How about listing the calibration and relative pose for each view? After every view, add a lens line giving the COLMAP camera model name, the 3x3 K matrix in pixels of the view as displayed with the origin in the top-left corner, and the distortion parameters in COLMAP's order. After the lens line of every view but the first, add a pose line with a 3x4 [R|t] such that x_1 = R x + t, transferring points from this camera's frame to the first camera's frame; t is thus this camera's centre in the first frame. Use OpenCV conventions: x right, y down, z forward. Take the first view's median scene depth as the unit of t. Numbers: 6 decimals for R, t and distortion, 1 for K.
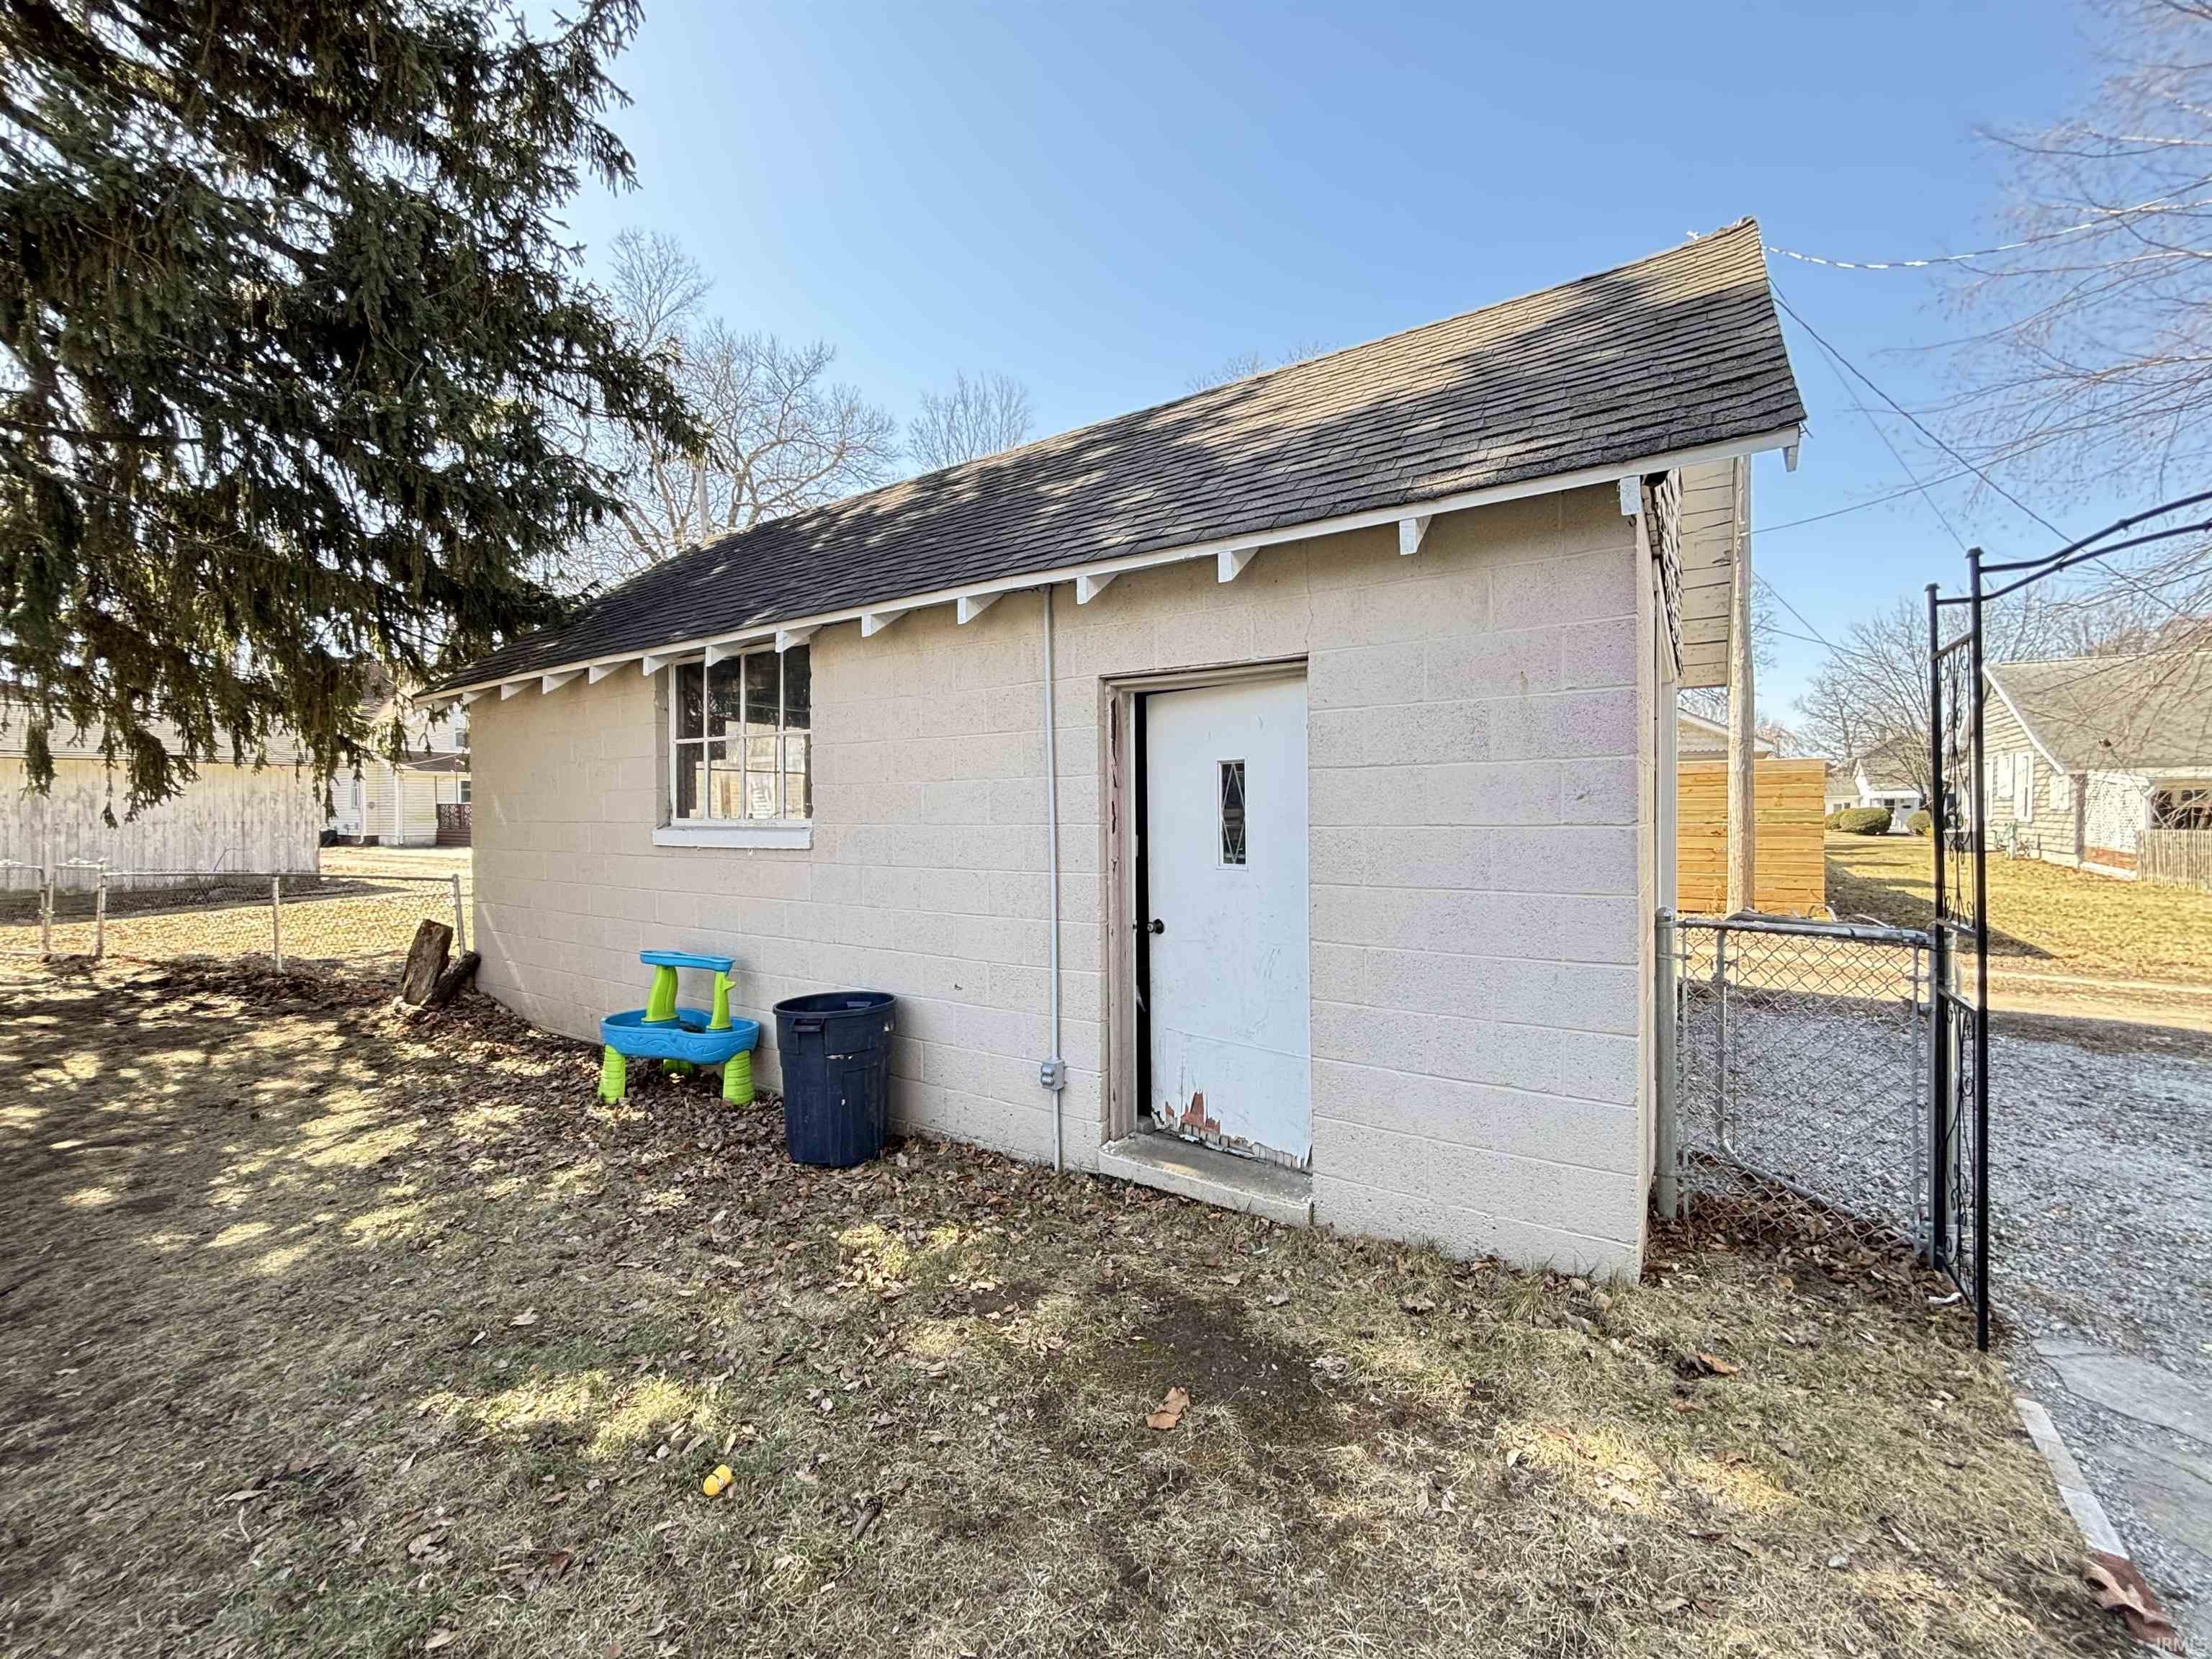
lens RADIAL K [[890.7, 0, 1103.6], [0, 890.7, 827.1], [0, 0, 1]] dist [-0.000695, -0.000393]
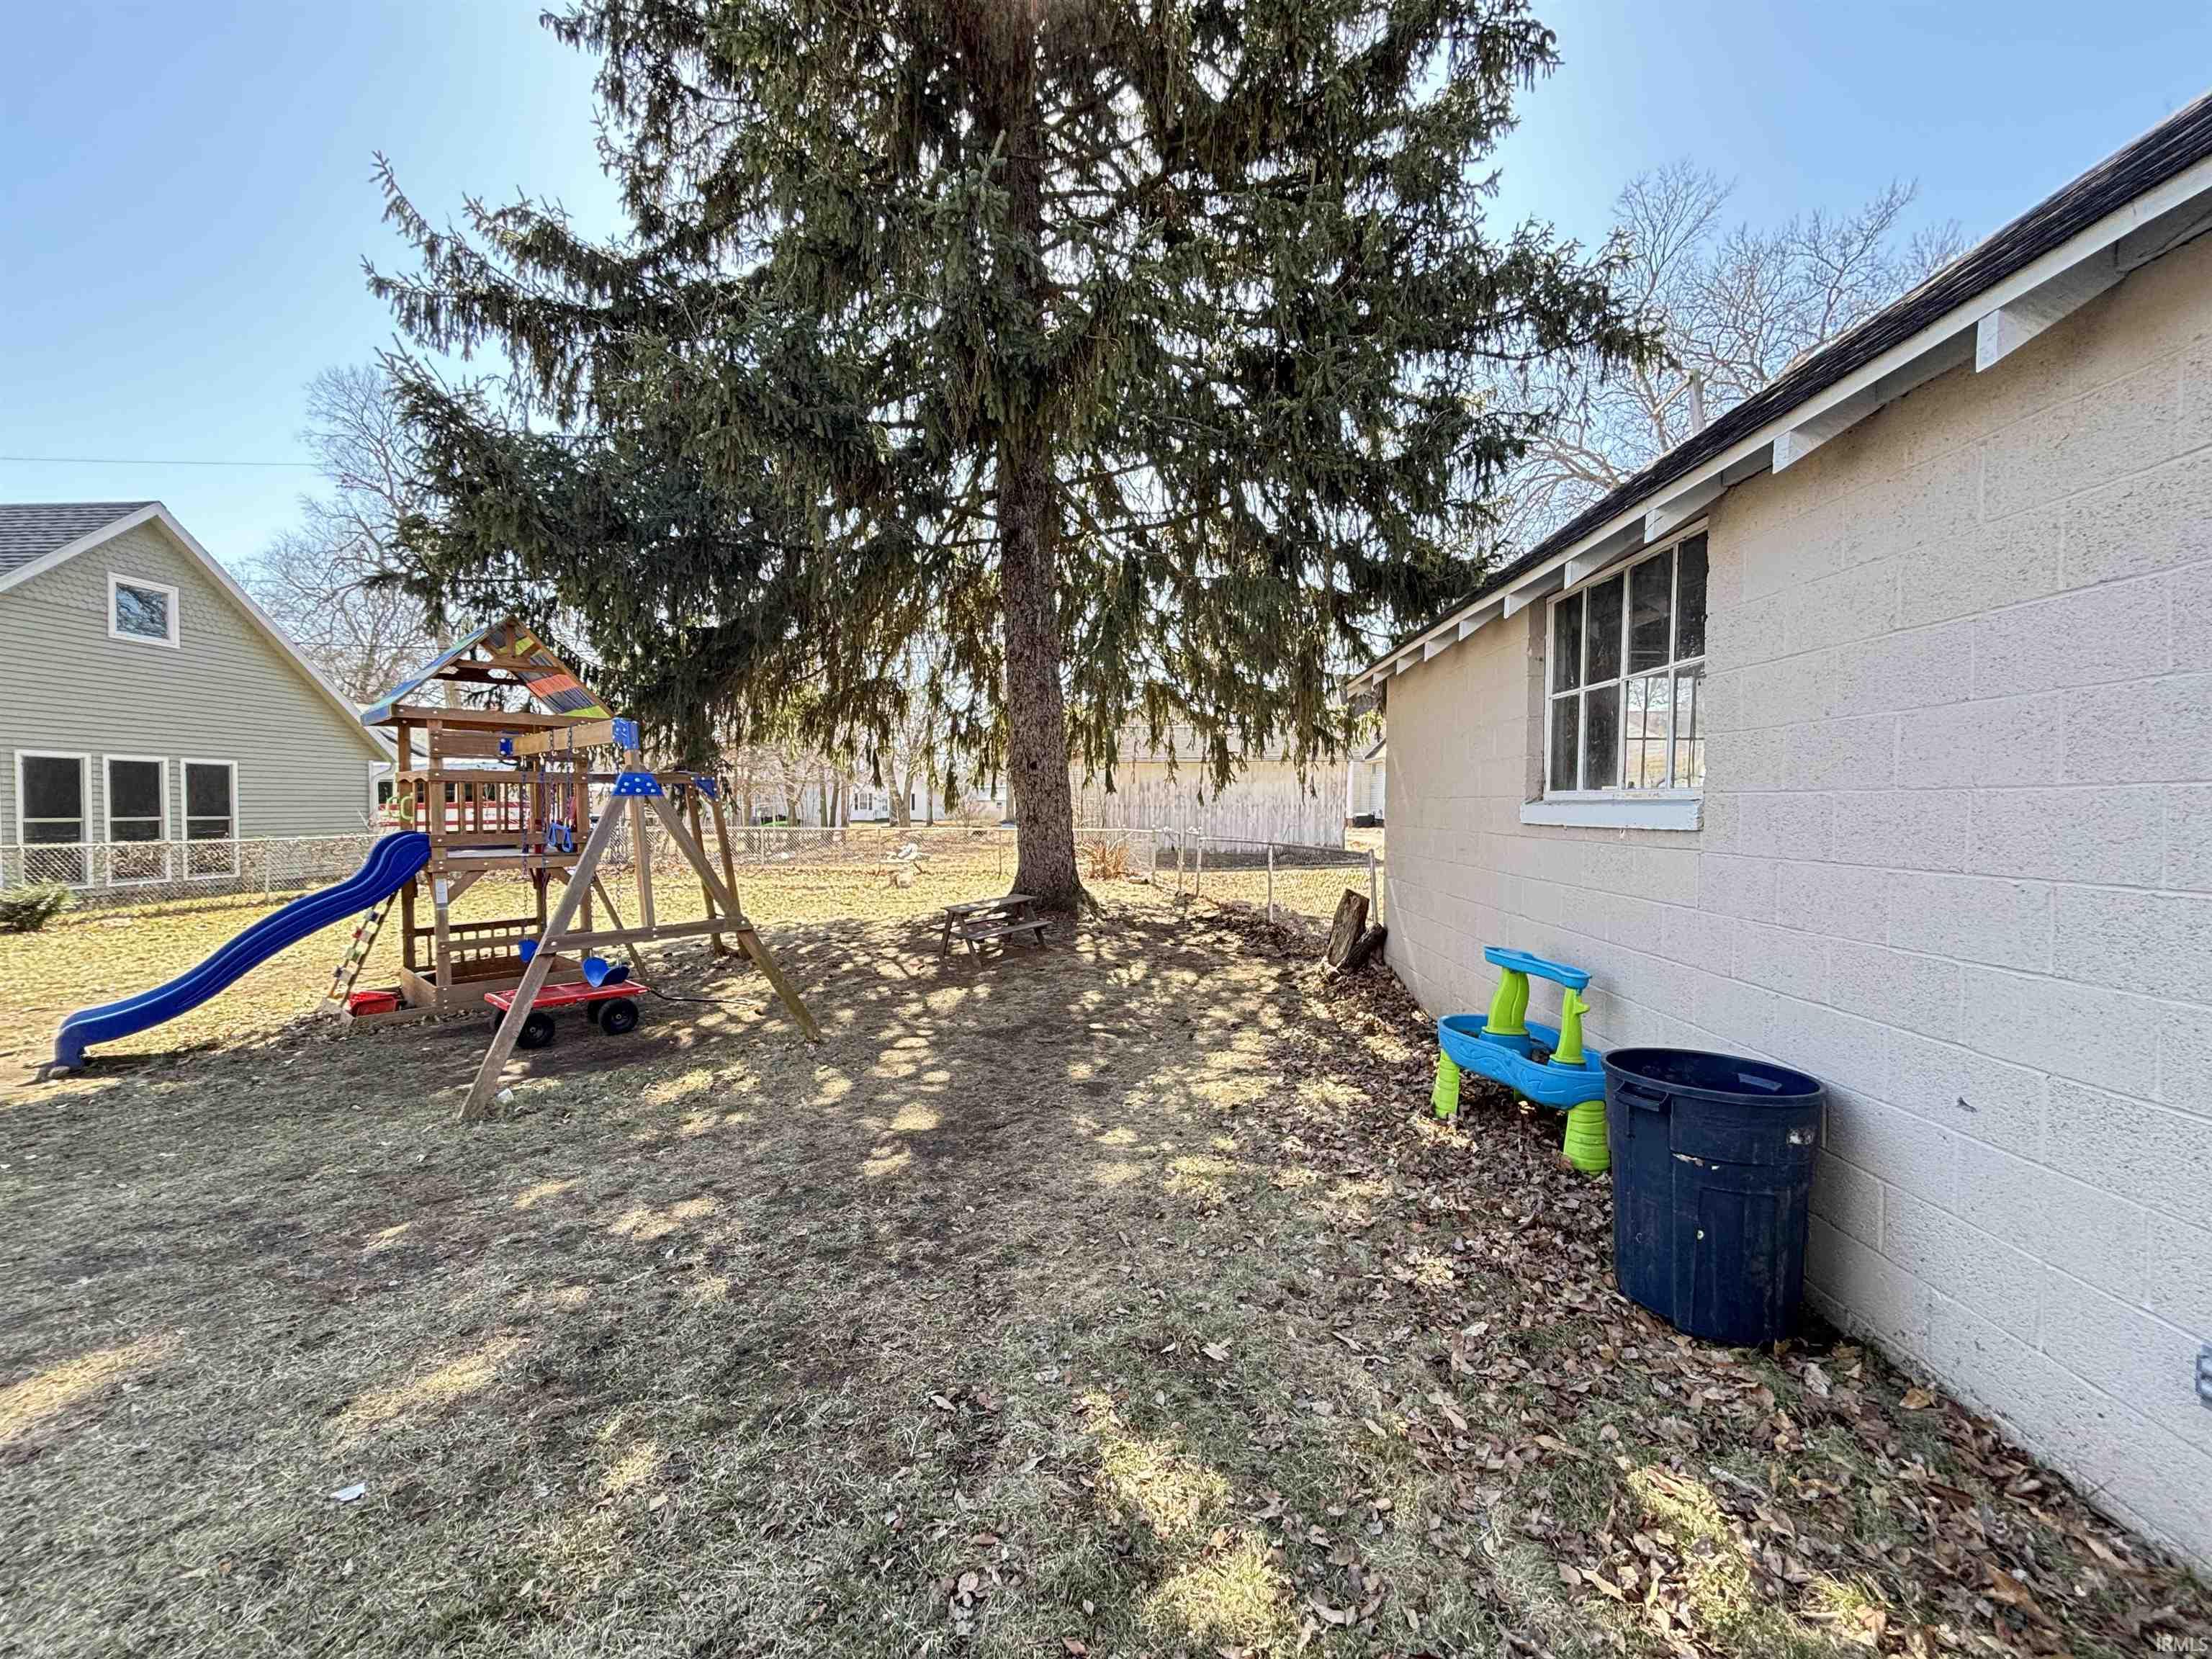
lens RADIAL K [[890.7, 0, 1103.6], [0, 890.7, 827.1], [0, 0, 1]] dist [-0.000695, -0.000393]
pose [[0.516365, 0.028357, -0.855899, 0.013751], [-0.018767, 0.999586, 0.021795, 0.017235], [0.856163, 0.004808, 0.516684, 0.298859]]
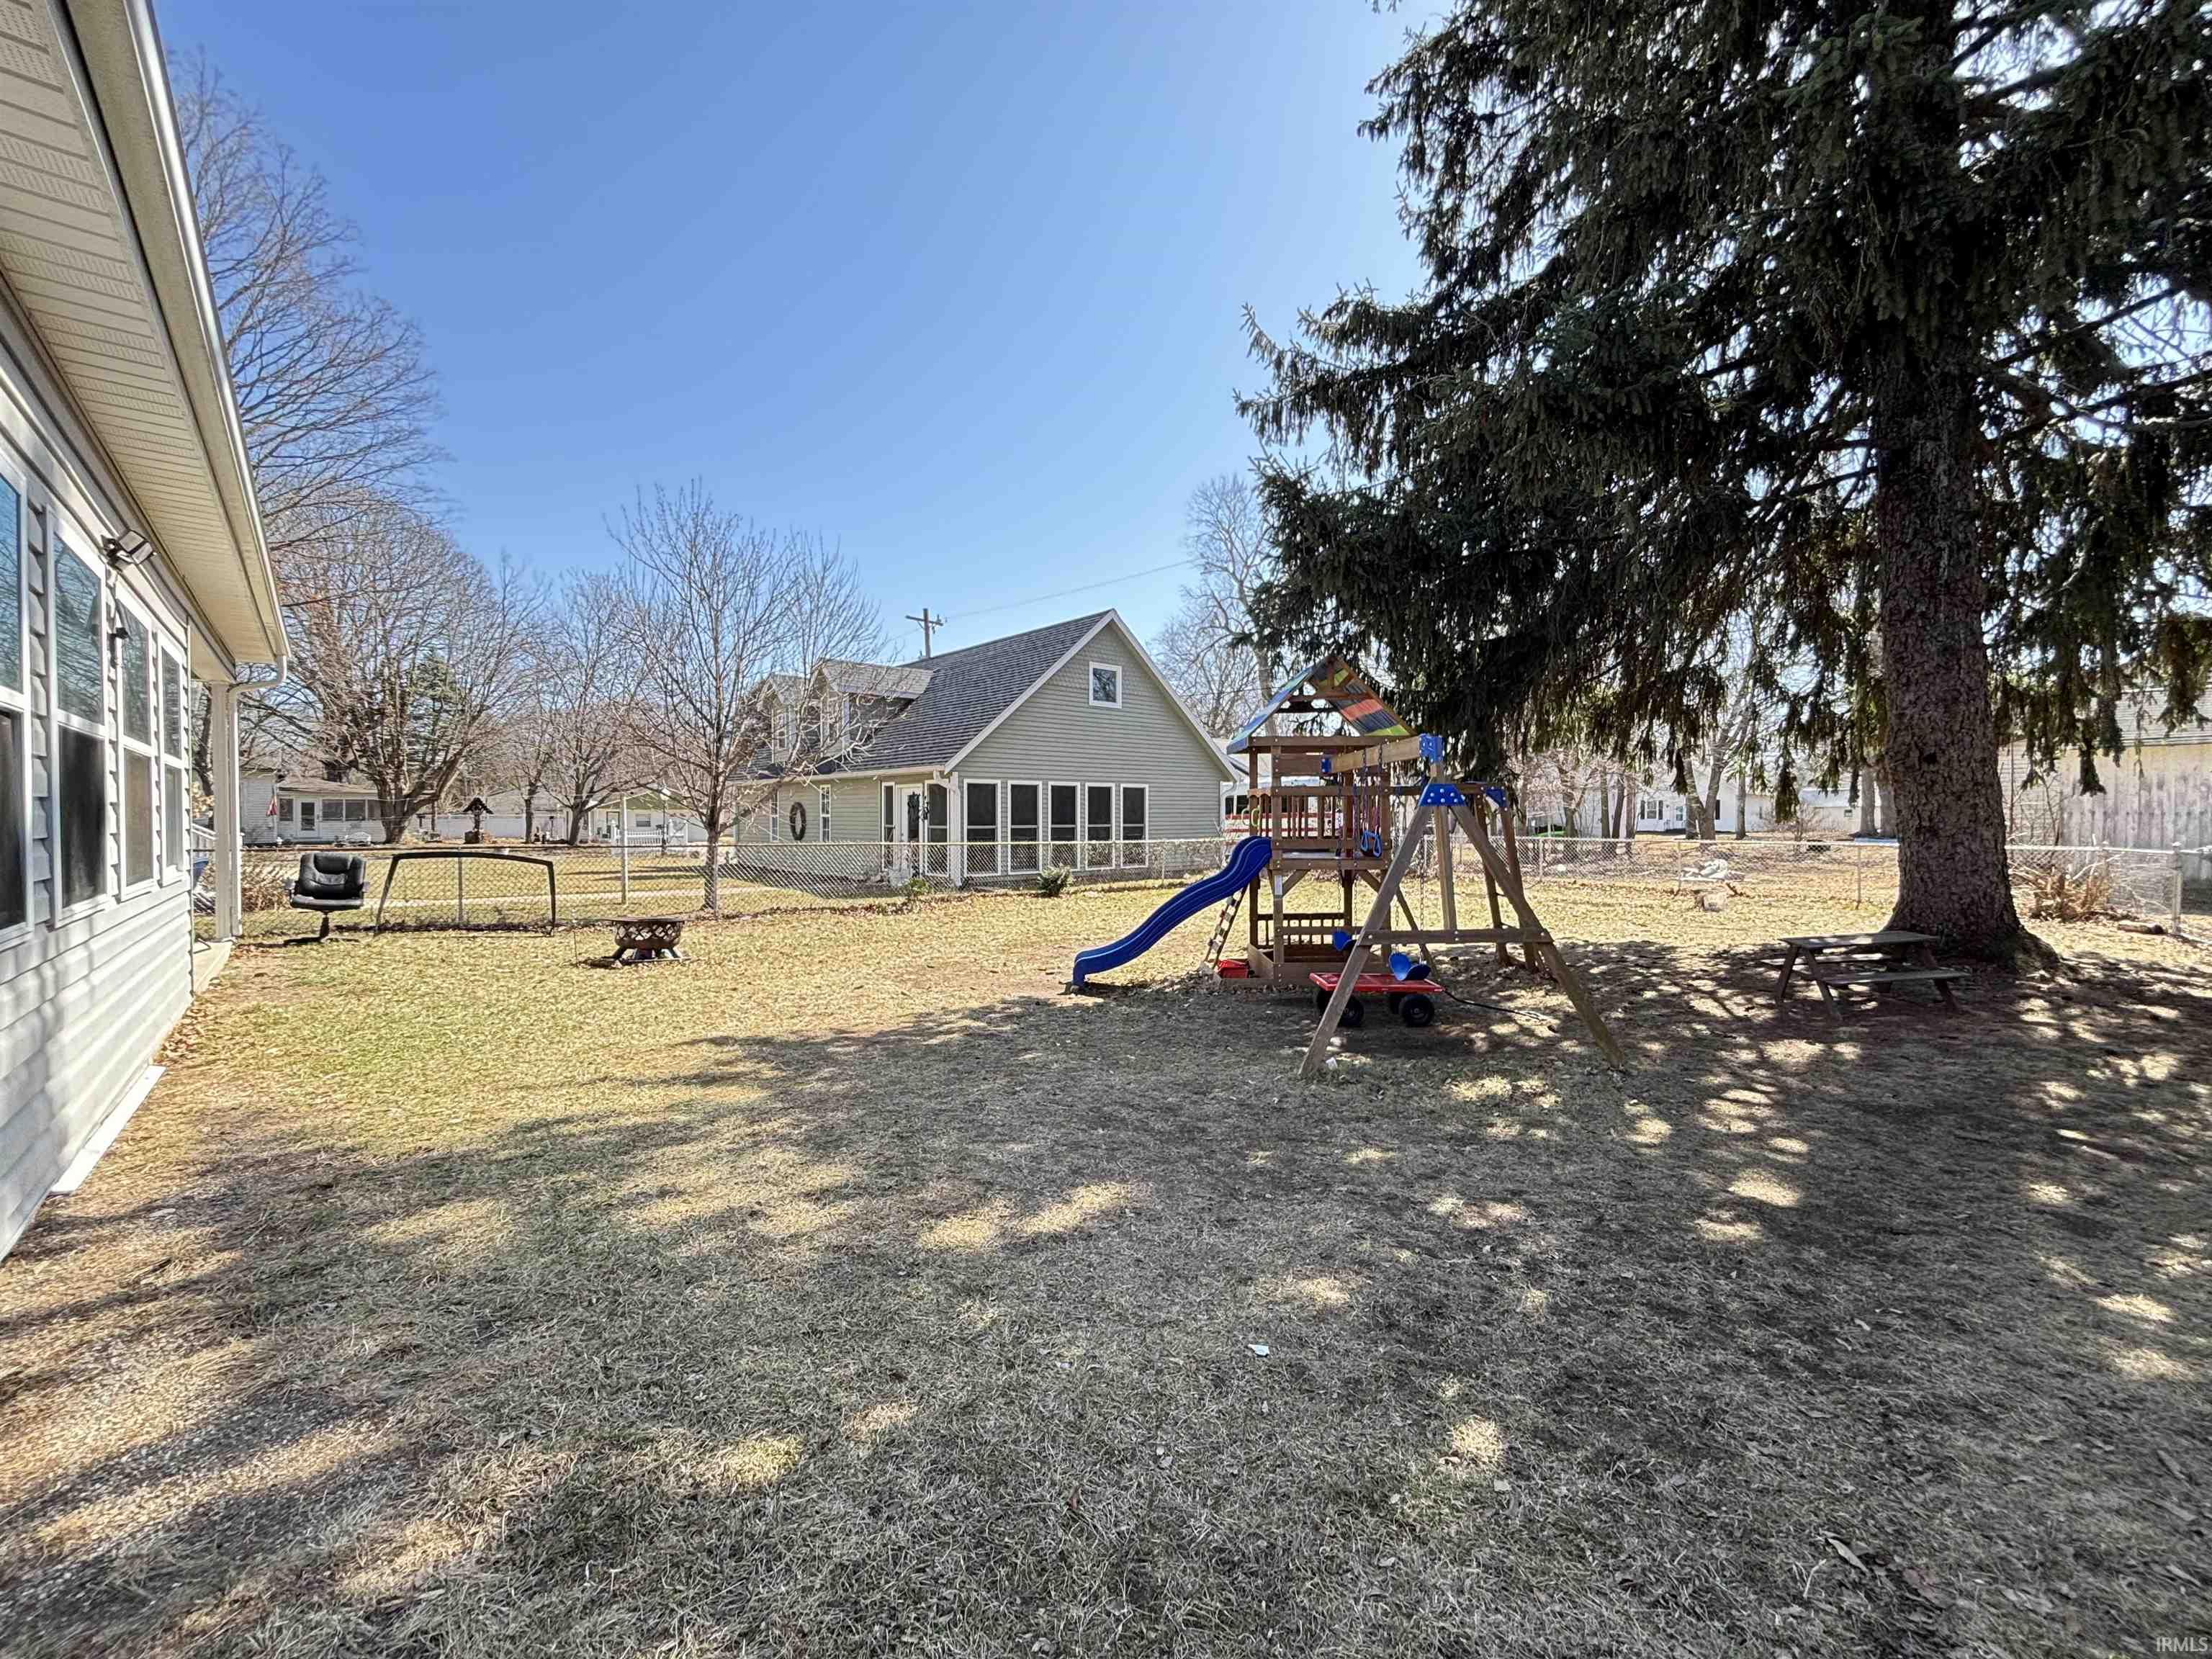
lens RADIAL K [[890.7, 0, 1103.6], [0, 890.7, 827.1], [0, 0, 1]] dist [-0.000695, -0.000393]
pose [[-0.267401, 0.020376, -0.963370, 0.019029], [-0.011987, 0.999629, 0.024470, 0.018523], [0.963511, 0.018091, -0.267057, 0.256011]]
